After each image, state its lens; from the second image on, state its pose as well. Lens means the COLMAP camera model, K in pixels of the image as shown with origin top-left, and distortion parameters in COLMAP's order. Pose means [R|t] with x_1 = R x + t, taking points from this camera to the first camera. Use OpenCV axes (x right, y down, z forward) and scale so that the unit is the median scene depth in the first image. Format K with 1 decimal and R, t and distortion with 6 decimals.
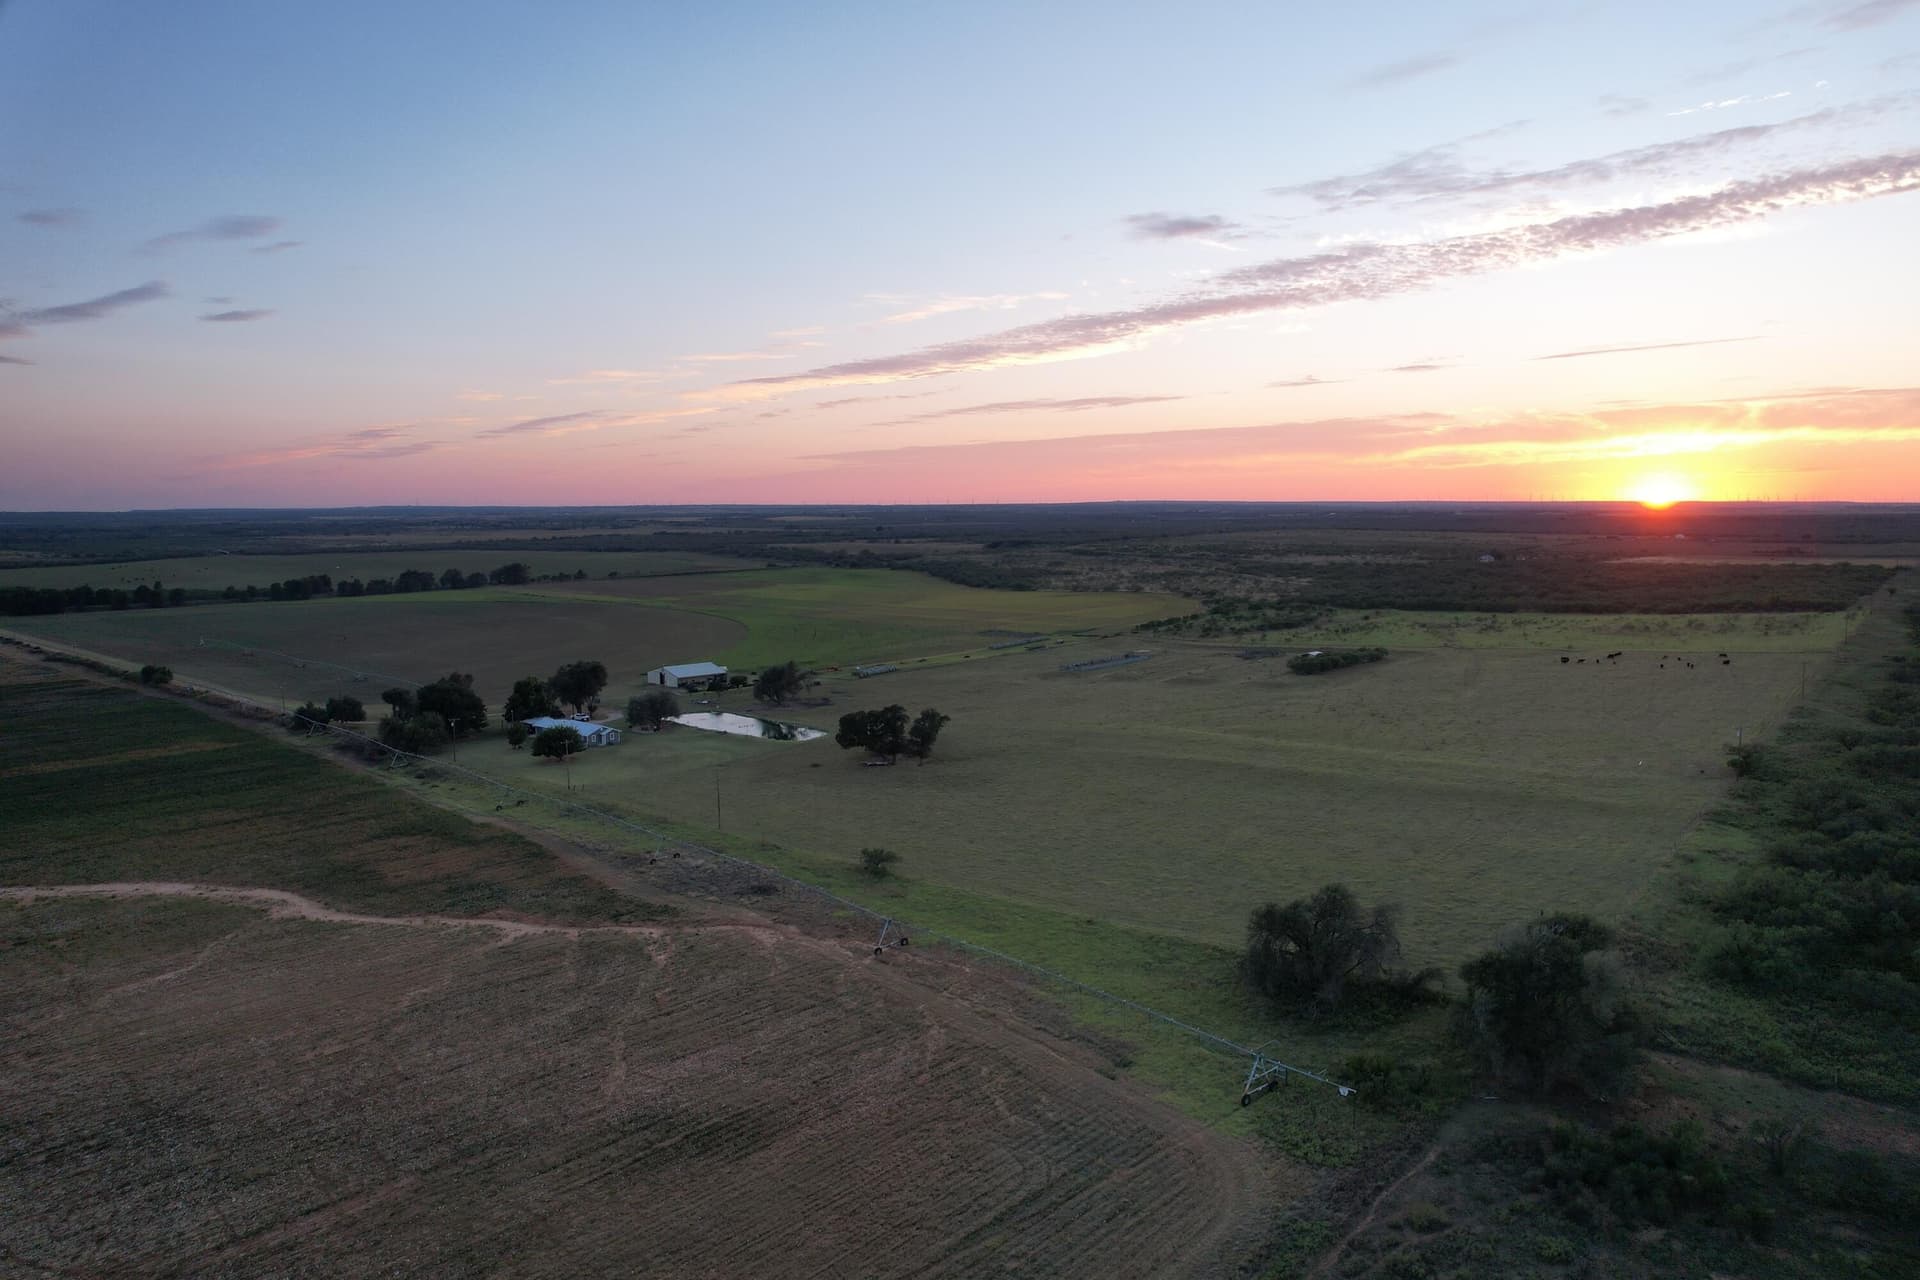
lens RADIAL K [[1229.3, 0, 986.8], [0, 1229.3, 639.1], [0, 0, 1]] dist [-0.076444, 0.070850]
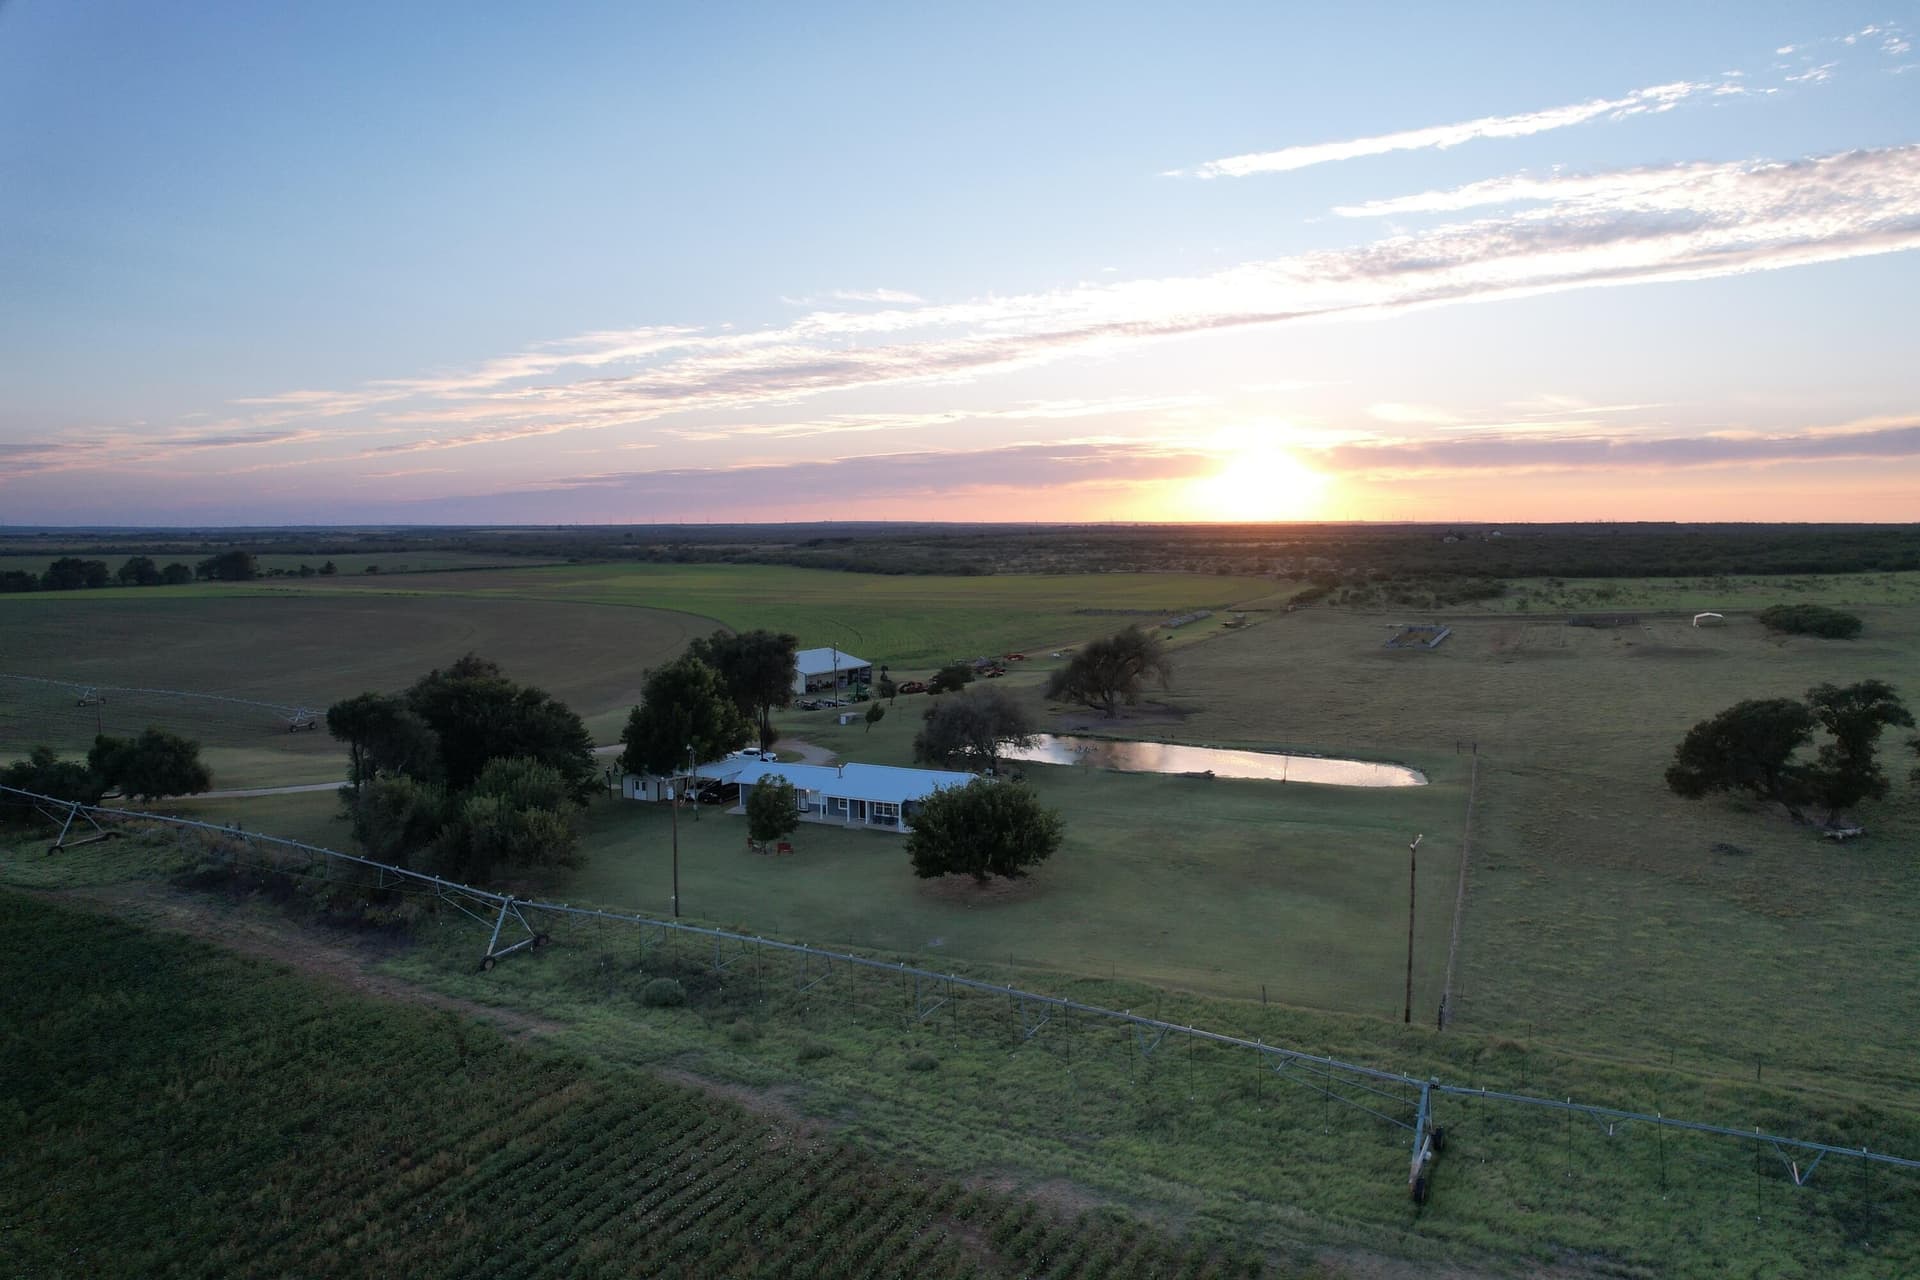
lens RADIAL K [[1229.3, 0, 986.8], [0, 1229.3, 639.1], [0, 0, 1]] dist [-0.076444, 0.070850]
pose [[0.969341, -0.022533, 0.244684, -0.139090], [0.027161, 0.999510, -0.015559, 0.012291], [-0.244214, 0.021727, 0.969478, 0.217373]]
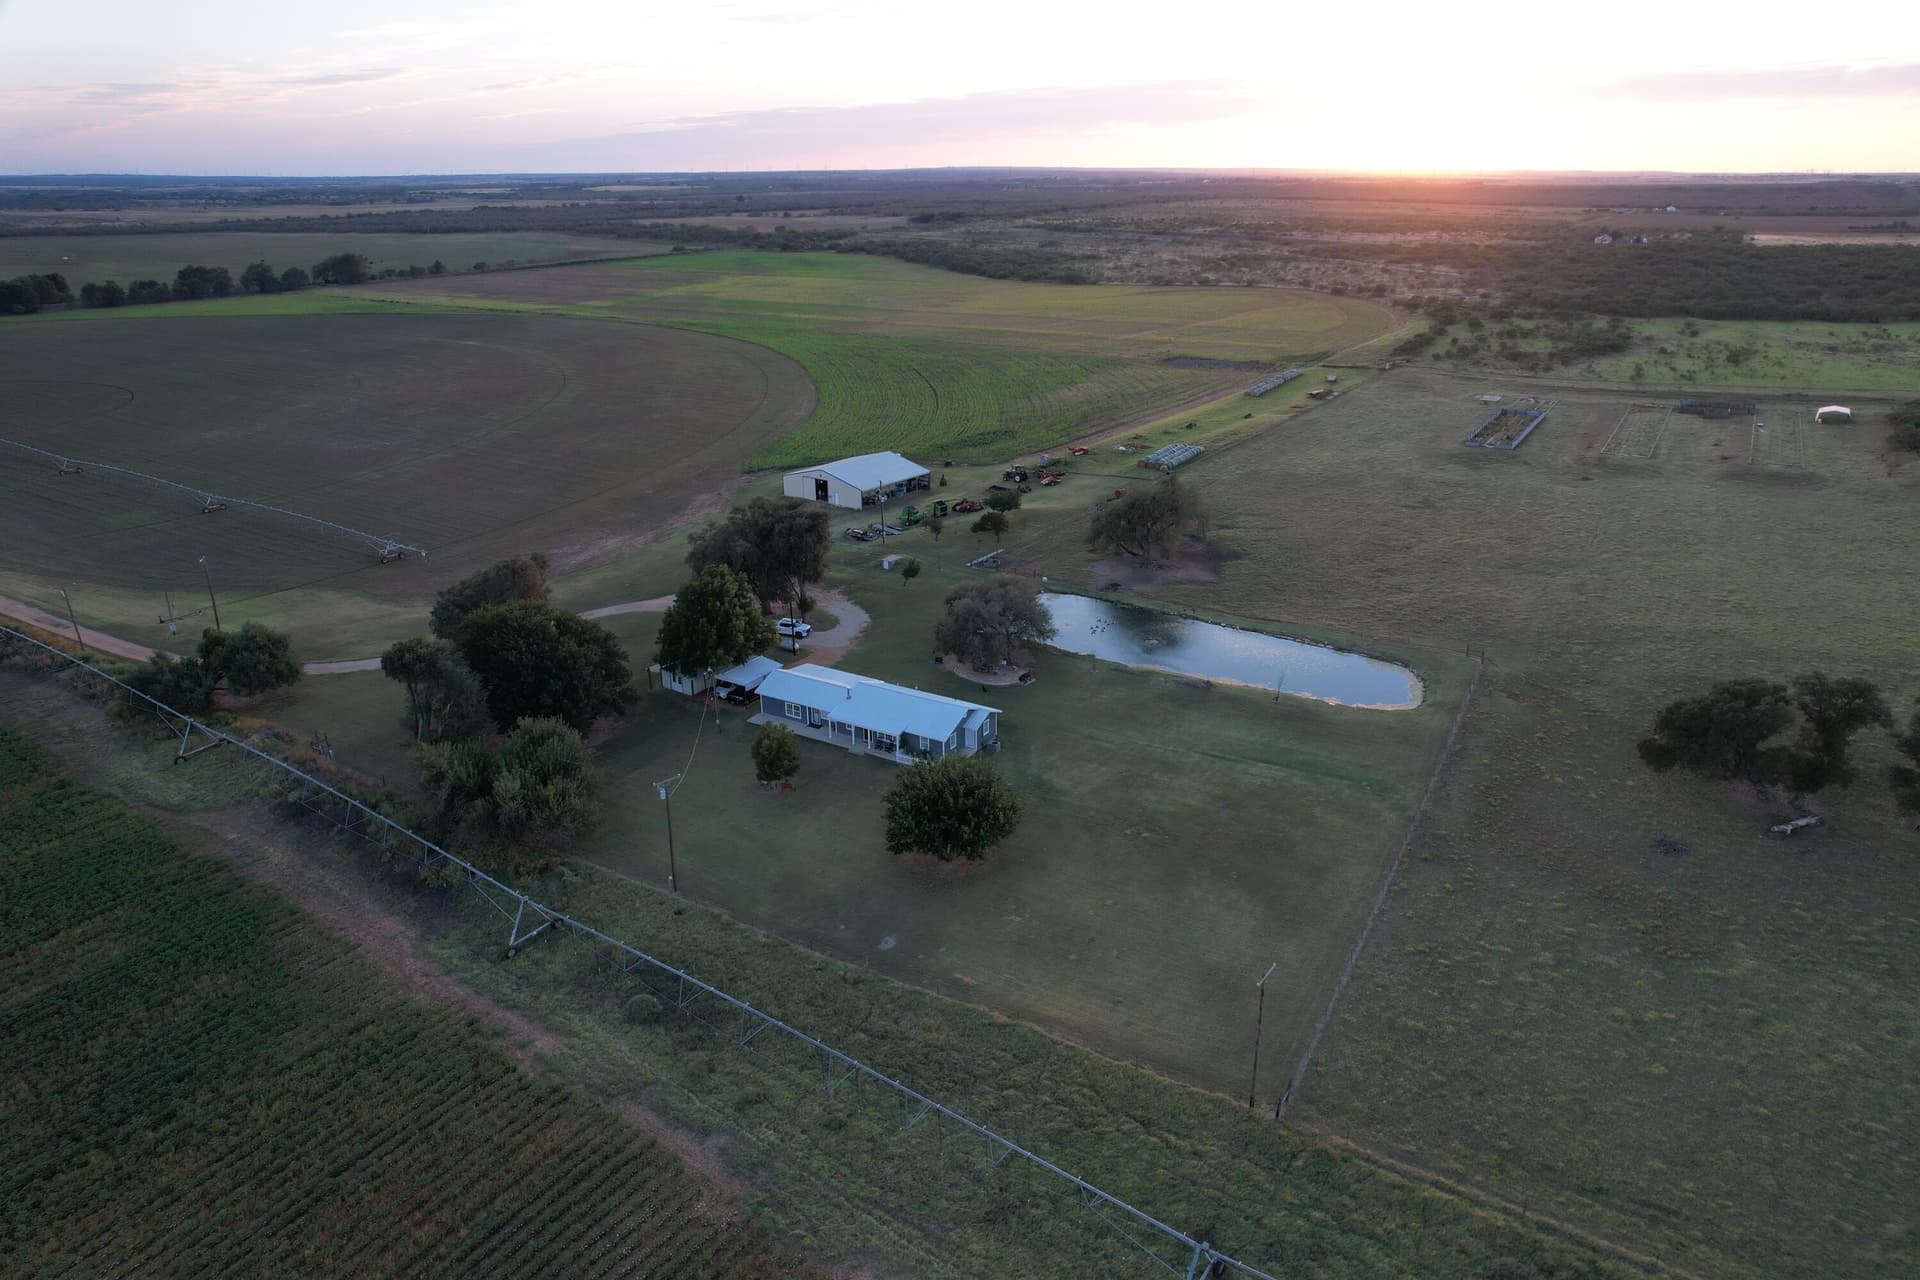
lens RADIAL K [[1229.3, 0, 986.8], [0, 1229.3, 639.1], [0, 0, 1]] dist [-0.076444, 0.070850]
pose [[0.989314, -0.051195, 0.136518, -0.125336], [0.014781, 0.966720, 0.255408, -0.018951], [-0.145050, -0.250661, 0.957147, 0.211886]]
